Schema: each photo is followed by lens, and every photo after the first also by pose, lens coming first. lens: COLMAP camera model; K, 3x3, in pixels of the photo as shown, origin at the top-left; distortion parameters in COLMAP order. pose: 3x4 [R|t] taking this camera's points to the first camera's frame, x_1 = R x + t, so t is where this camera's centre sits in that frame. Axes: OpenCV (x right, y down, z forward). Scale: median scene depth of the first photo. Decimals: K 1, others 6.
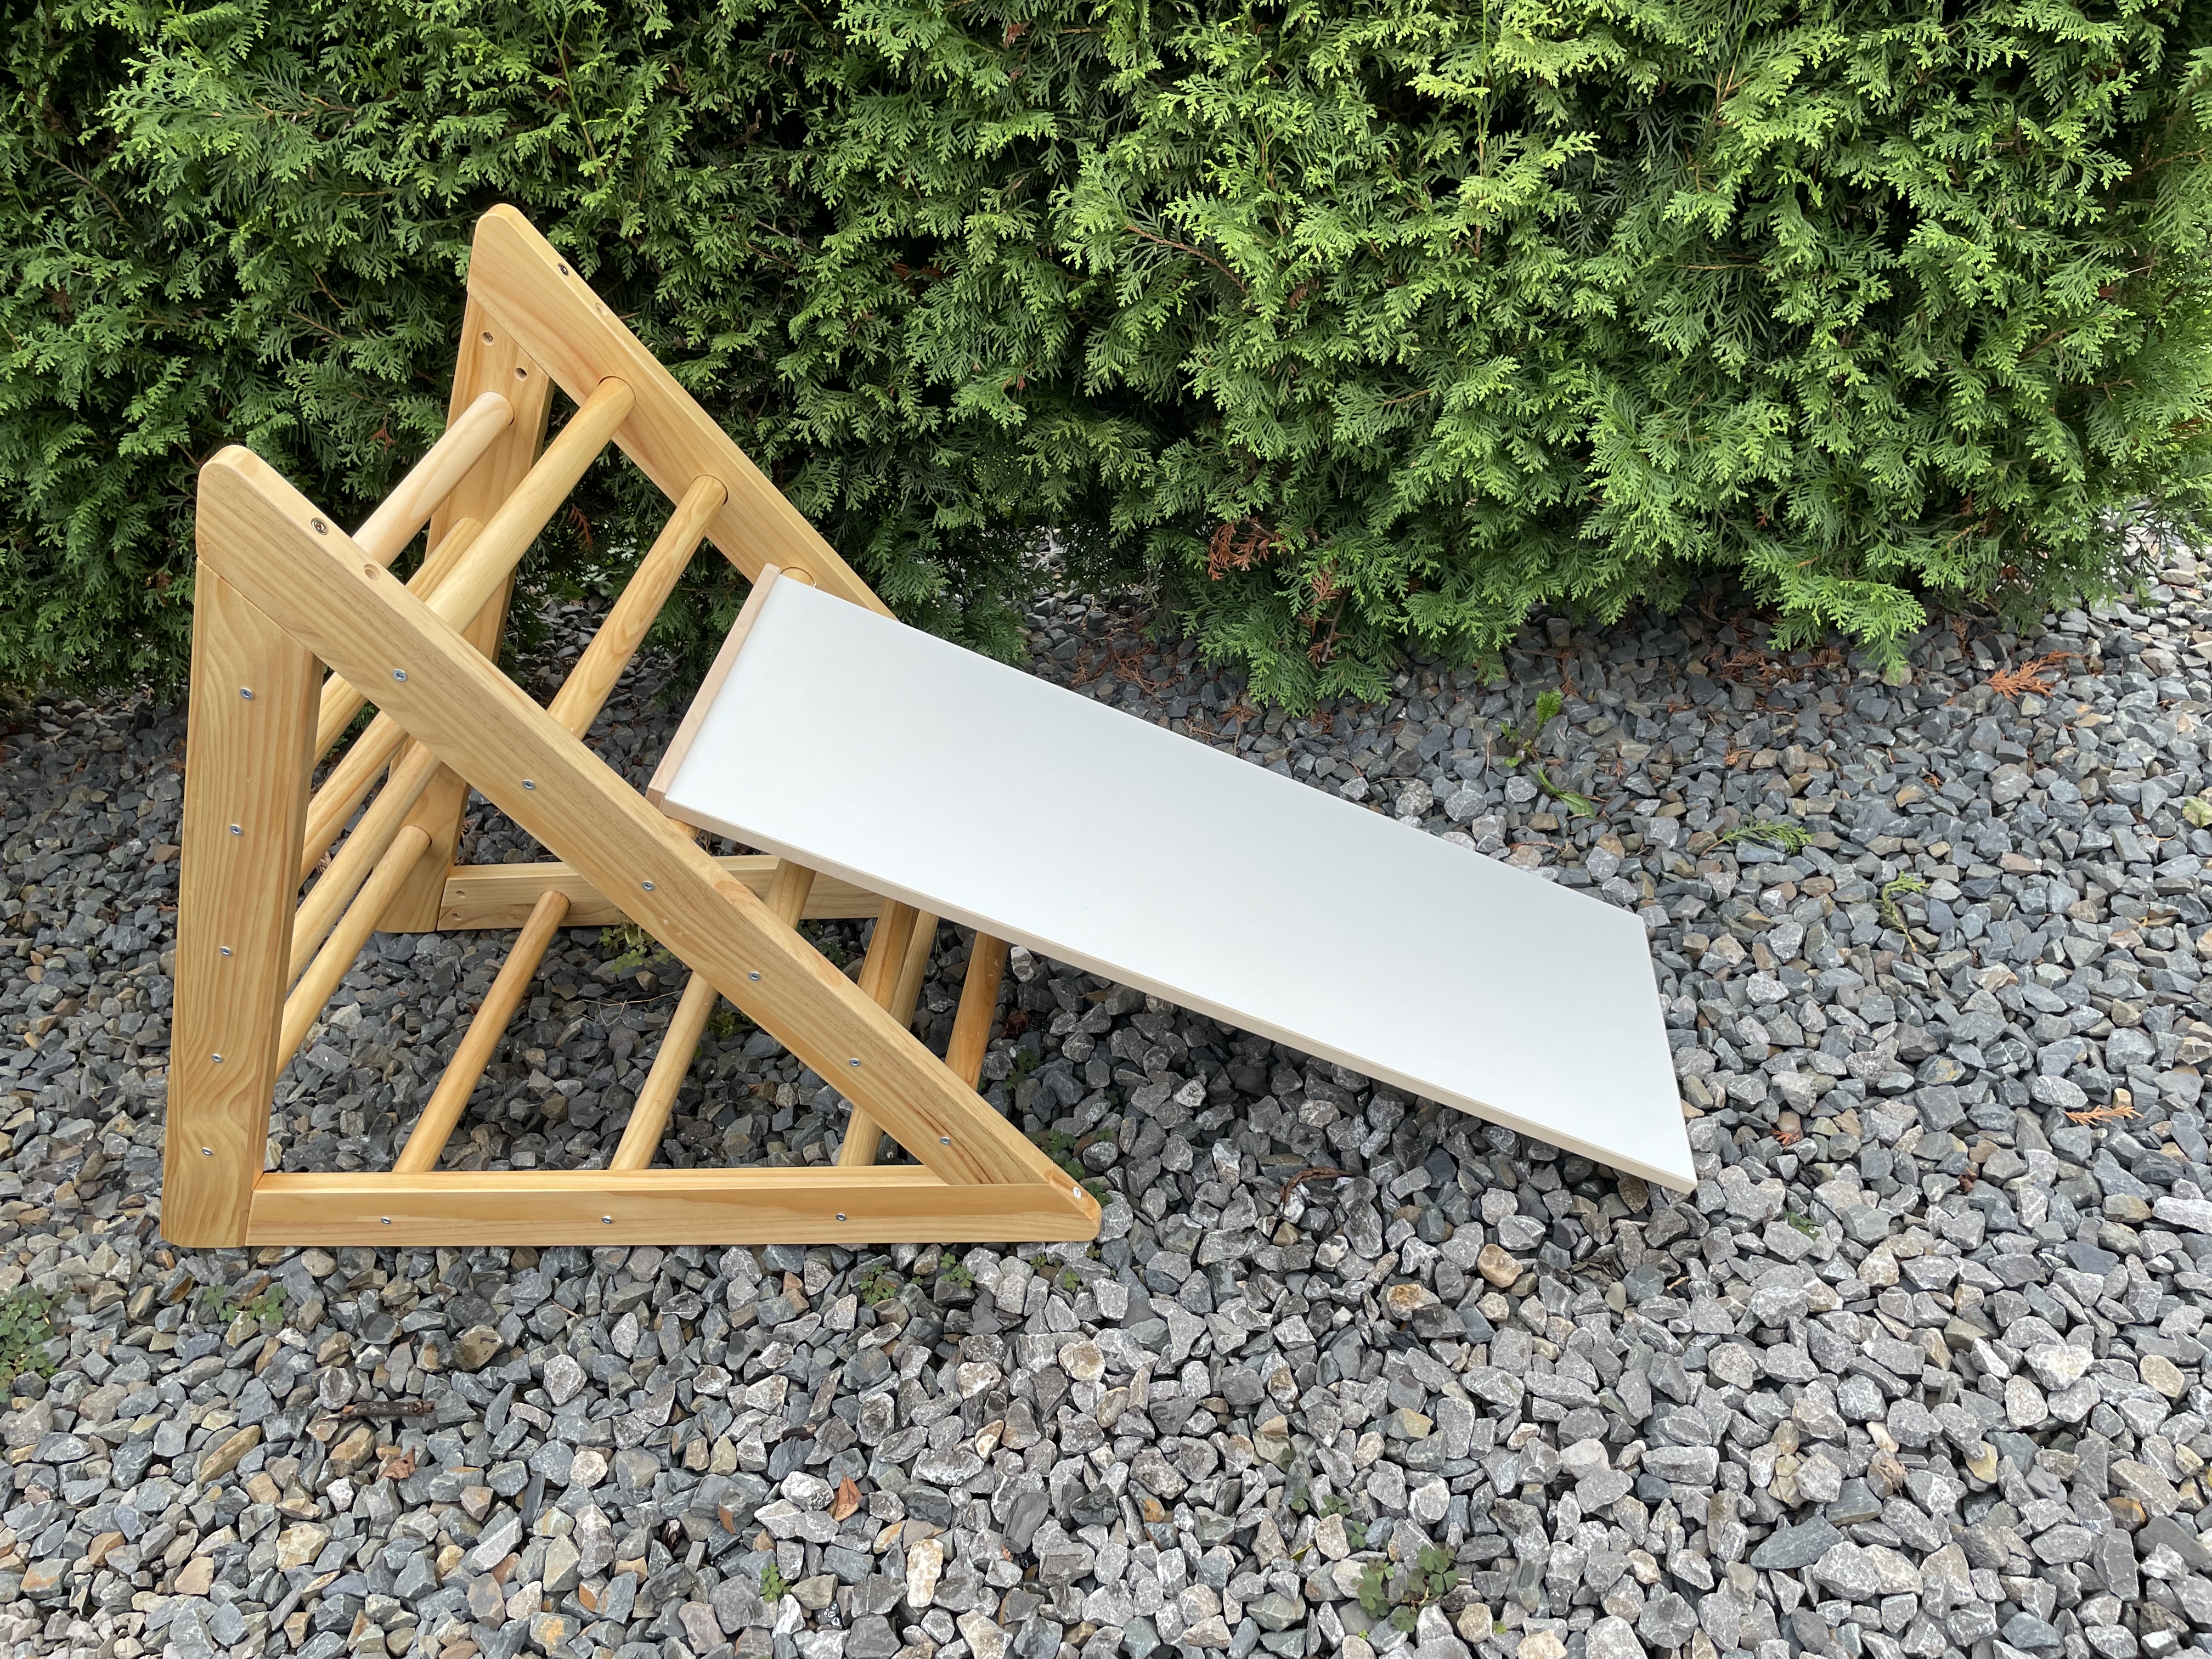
lens RADIAL K [[1684.1, 0, 1109.7], [0, 1684.1, 847.3], [0, 0, 1]] dist [0.092818, -0.129002]
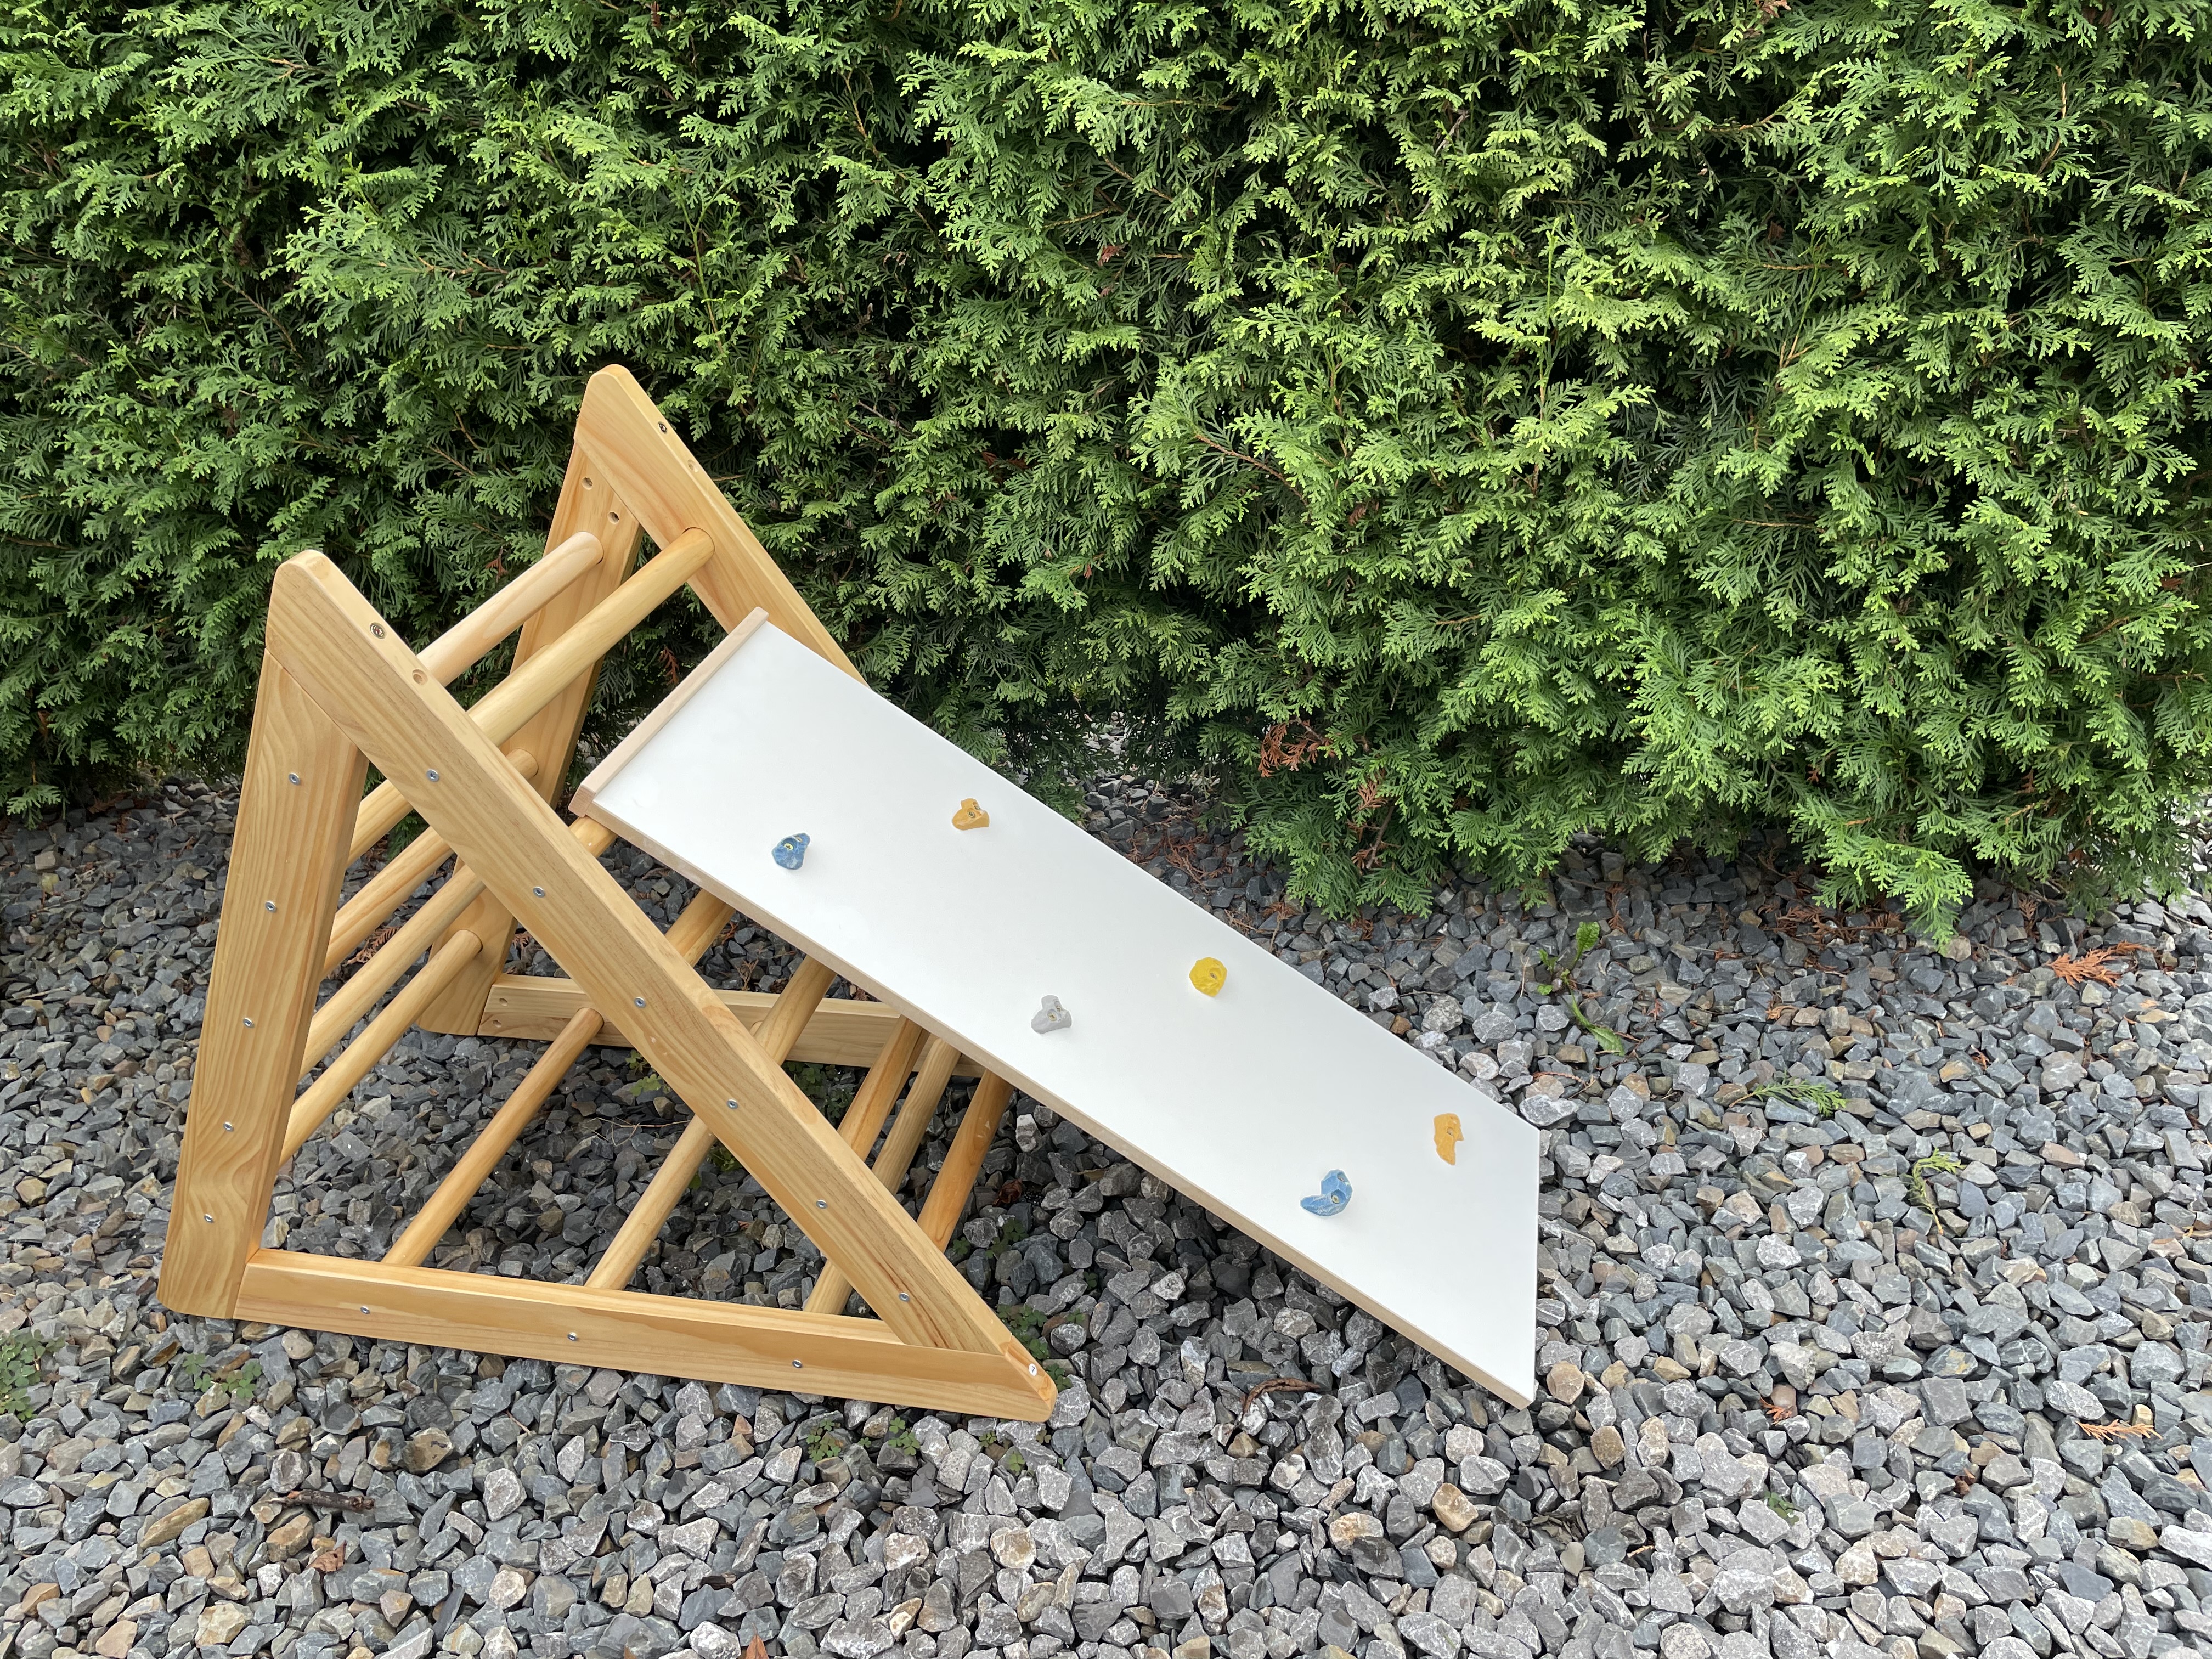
lens RADIAL K [[1685.1, 0, 1096.3], [0, 1685.1, 840.5], [0, 0, 1]] dist [0.090792, -0.126695]
pose [[0.990644, 0.106790, -0.084974, 0.064096], [-0.116065, 0.986798, -0.112958, 0.007133], [0.071790, 0.121763, 0.989960, -0.009771]]
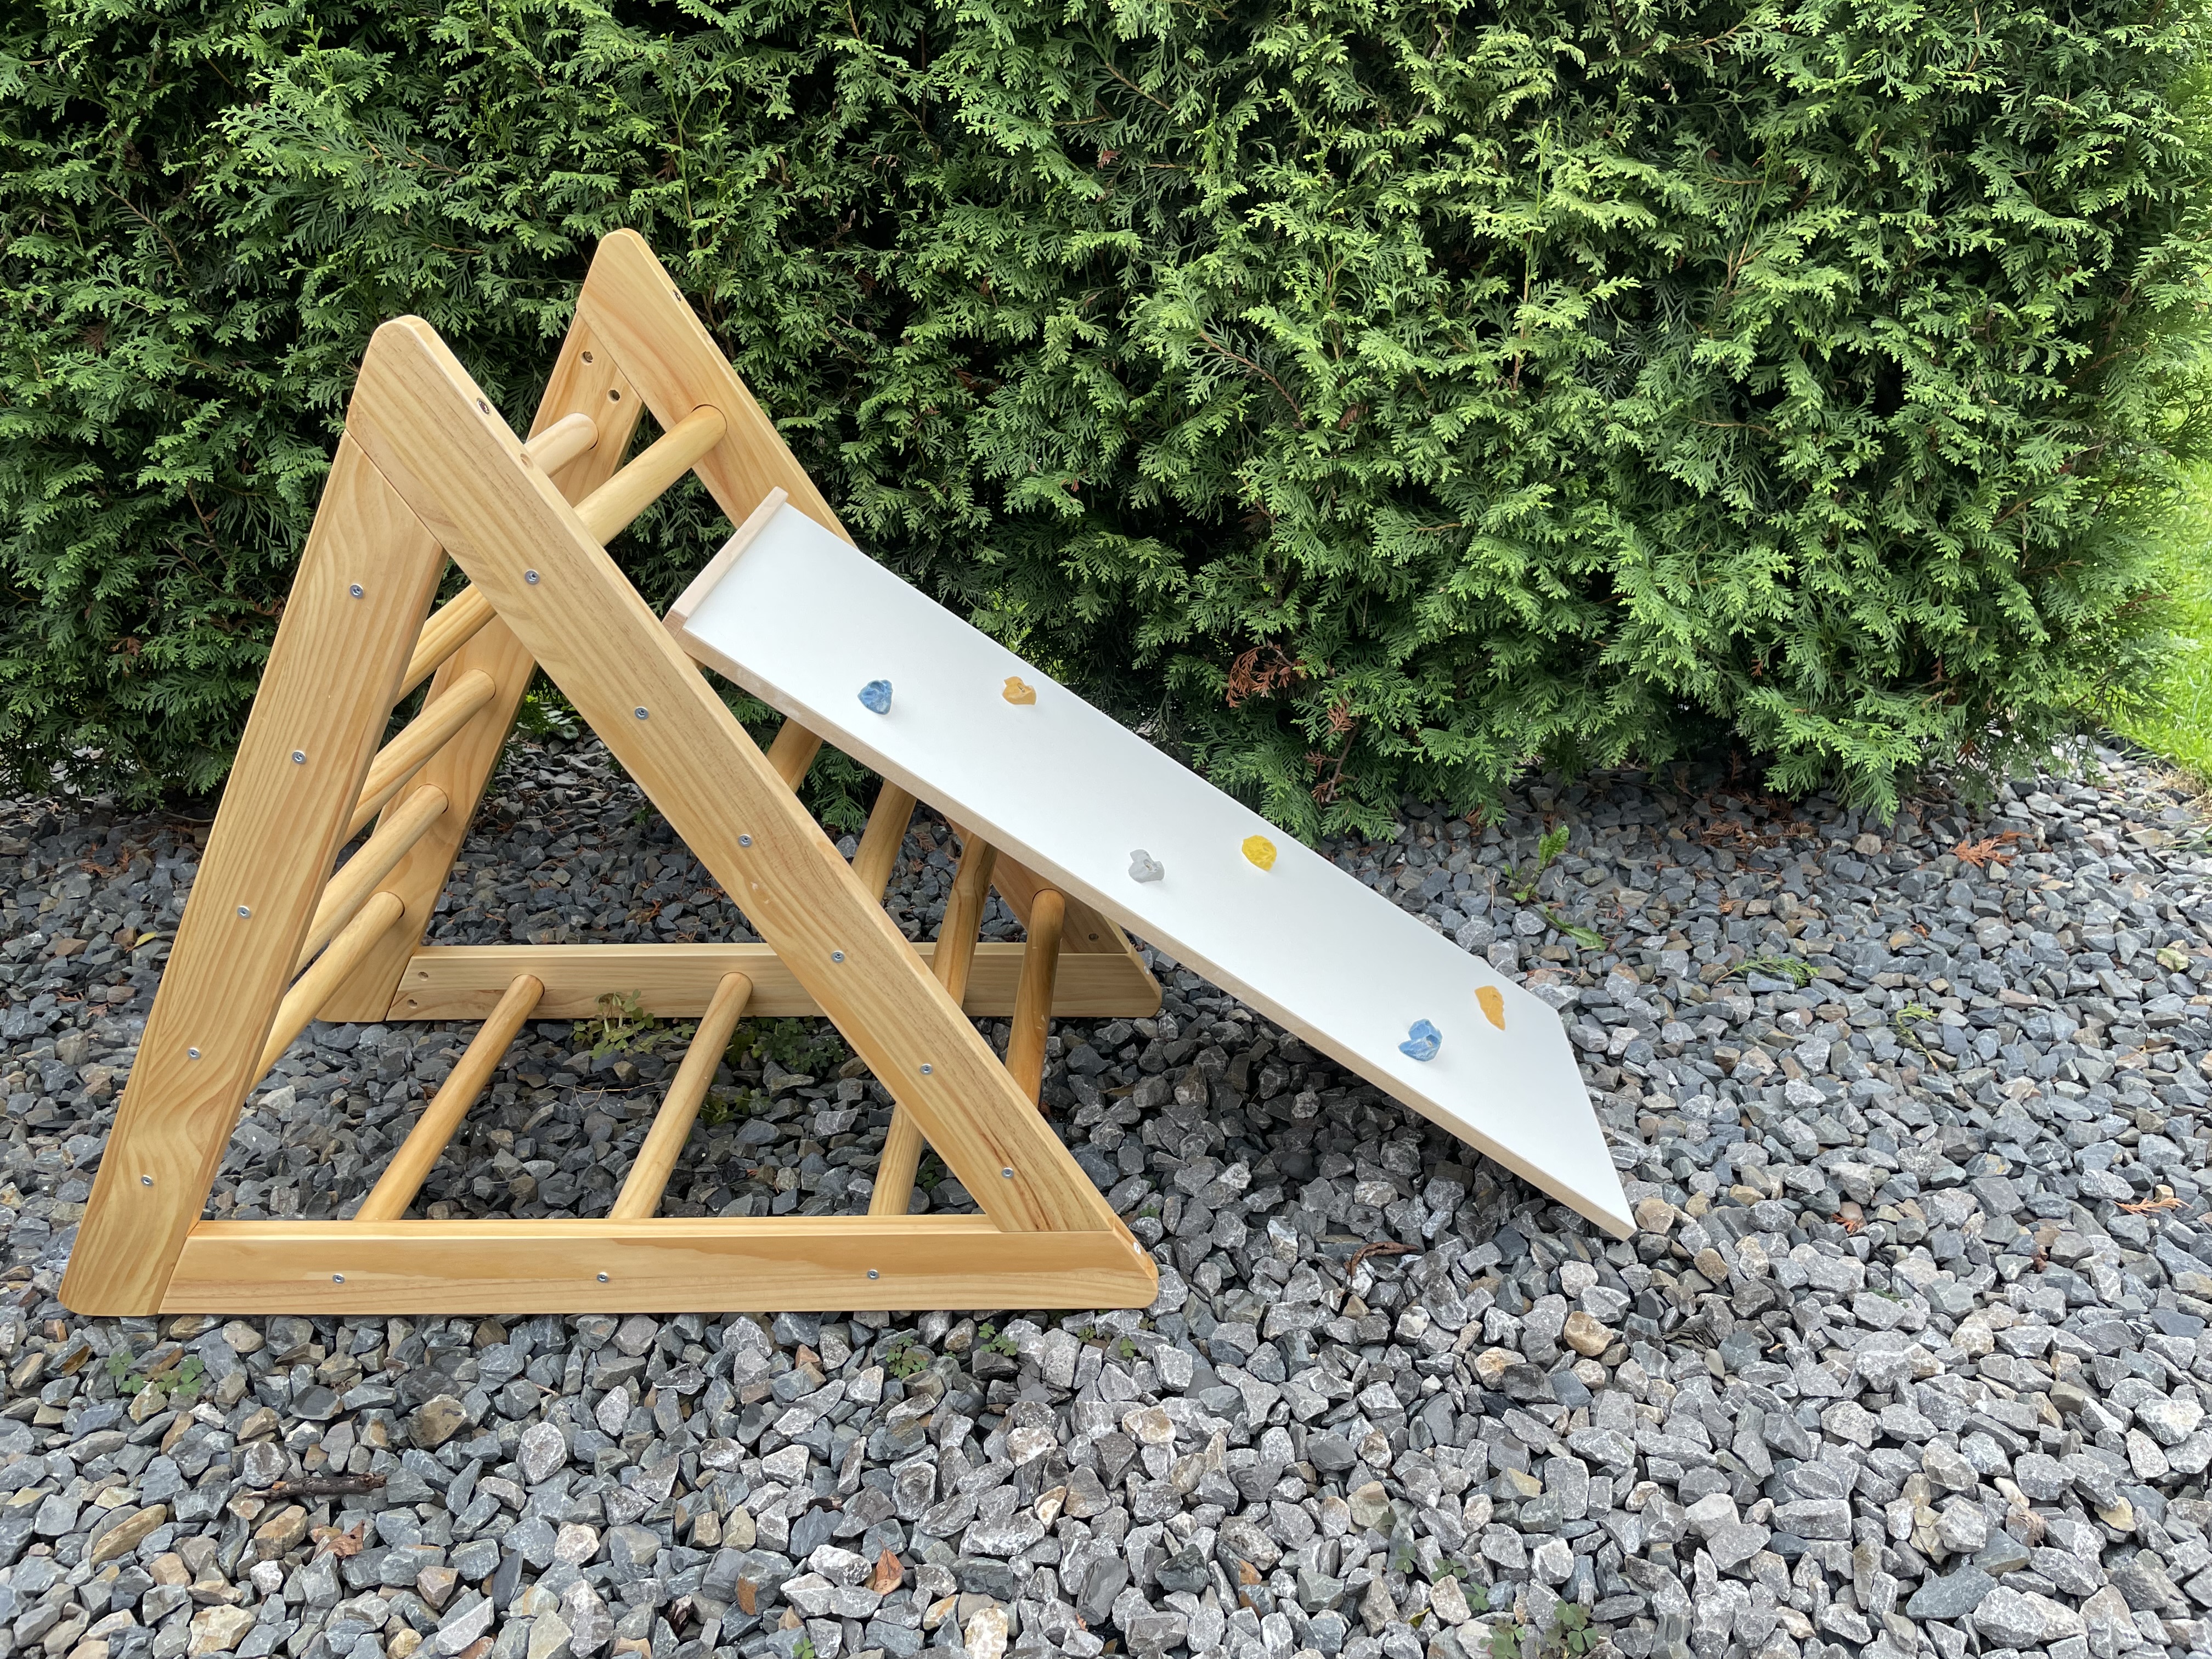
lens RADIAL K [[1685.1, 0, 1120.6], [0, 1685.1, 818.6], [0, 0, 1]] dist [0.090681, -0.127960]
pose [[0.992156, 0.062932, 0.108005, -0.134983], [-0.036153, 0.971565, -0.233997, 0.180980], [-0.119660, 0.228257, 0.966220, 0.046479]]
